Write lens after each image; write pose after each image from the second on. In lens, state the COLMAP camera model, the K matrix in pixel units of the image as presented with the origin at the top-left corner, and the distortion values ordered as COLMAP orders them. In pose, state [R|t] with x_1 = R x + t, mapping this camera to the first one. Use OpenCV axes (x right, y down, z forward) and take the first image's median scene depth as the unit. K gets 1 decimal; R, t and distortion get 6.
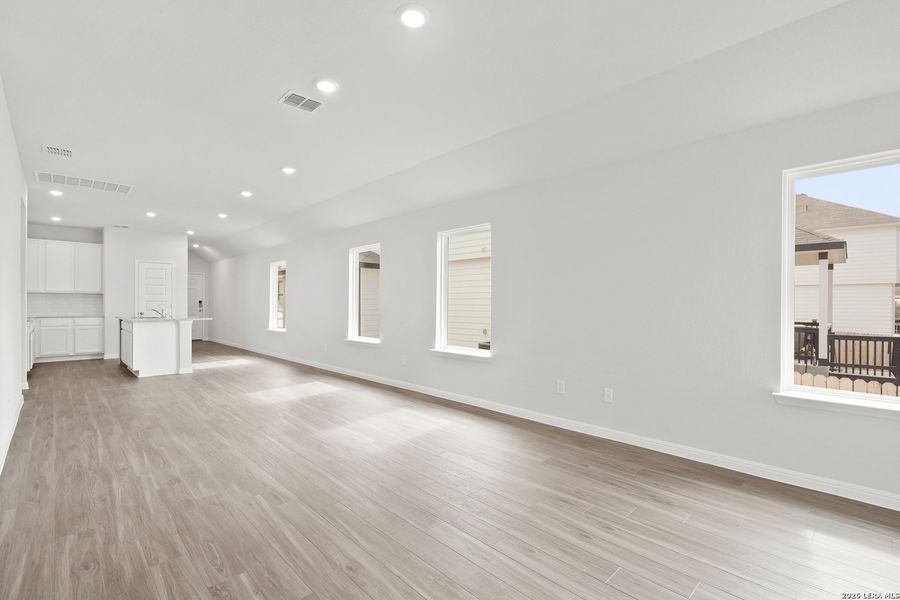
lens RADIAL K [[412.8, 0, 448.6], [0, 412.8, 302.7], [0, 0, 1]] dist [-0.000336, -0.000060]
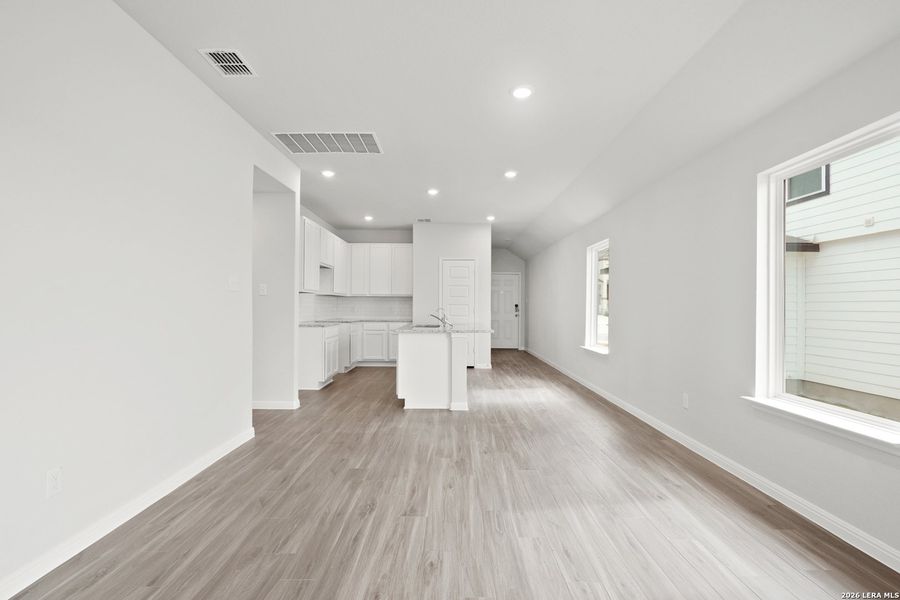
lens RADIAL K [[412.8, 0, 448.6], [0, 412.8, 302.7], [0, 0, 1]] dist [-0.000336, -0.000060]
pose [[0.721080, -0.003490, -0.692843, -0.177824], [-0.004354, 0.999945, -0.009570, 0.000416], [0.692838, 0.009917, 0.721025, 0.500149]]
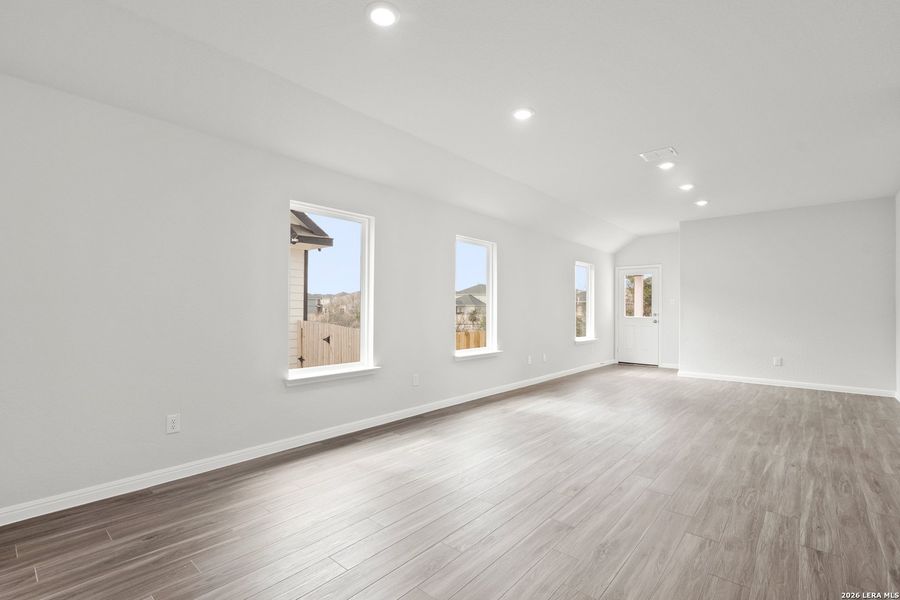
lens RADIAL K [[412.8, 0, 448.6], [0, 412.8, 302.7], [0, 0, 1]] dist [-0.000336, -0.000060]
pose [[-0.093236, 0.011235, 0.995581, -0.755984], [-0.009375, 0.999882, -0.012161, 0.000698], [-0.995600, -0.010468, -0.093120, 0.849565]]
